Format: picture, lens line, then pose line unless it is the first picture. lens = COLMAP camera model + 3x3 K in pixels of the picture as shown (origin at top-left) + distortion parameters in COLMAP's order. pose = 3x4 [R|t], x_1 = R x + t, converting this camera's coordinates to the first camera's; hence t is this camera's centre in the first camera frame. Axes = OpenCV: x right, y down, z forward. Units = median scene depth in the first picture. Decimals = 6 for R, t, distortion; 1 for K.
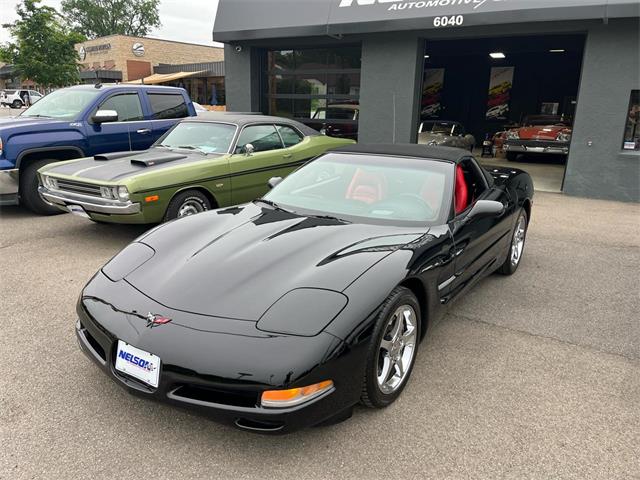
lens RADIAL K [[489.2, 0, 319.3], [0, 489.2, 242.6], [0, 0, 1]] dist [0.033376, -0.057566]
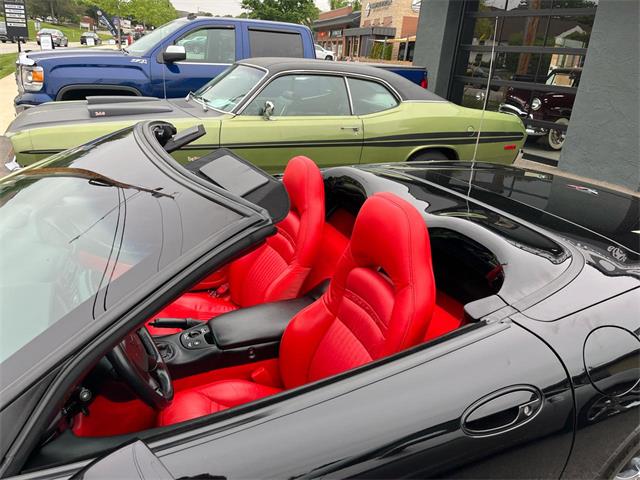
lens RADIAL K [[484.3, 0, 317.6], [0, 484.3, 240.2], [0, 0, 1]] dist [0.069046, -0.101659]
pose [[0.846064, 0.227265, -0.482210, 0.107022], [-0.196024, 0.973829, 0.115031, -0.046232], [0.495733, -0.002799, 0.868471, 0.200259]]
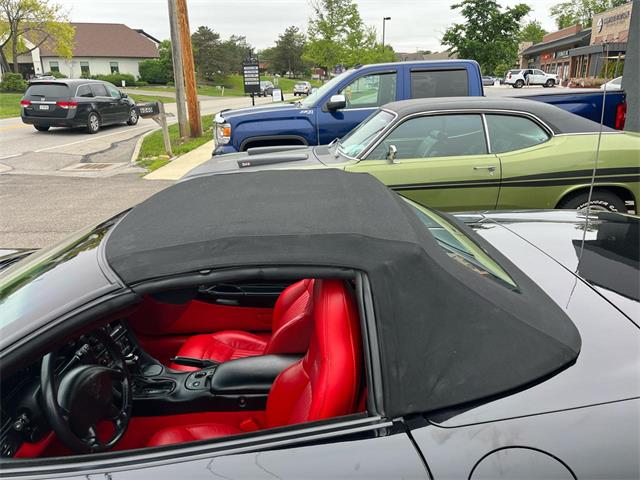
lens RADIAL K [[484.3, 0, 317.9], [0, 484.3, 241.5], [0, 0, 1]] dist [0.069046, -0.101659]
pose [[0.560290, 0.220060, -0.798529, 0.140603], [-0.187550, 0.972728, 0.136472, -0.061632], [0.806784, 0.073300, 0.586282, 0.232418]]
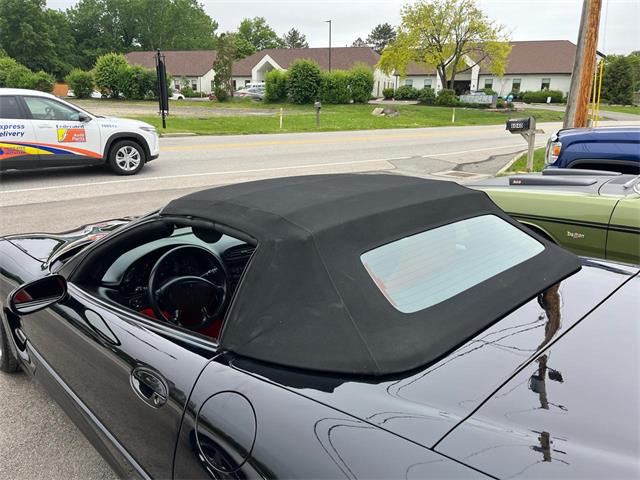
lens RADIAL K [[484.3, 0, 316.8], [0, 484.3, 240.7], [0, 0, 1]] dist [0.069046, -0.101659]
pose [[-0.210539, 0.239177, -0.947875, 0.173038], [-0.268047, 0.918324, 0.291258, -0.078803], [0.940119, 0.315397, -0.129232, 0.303193]]
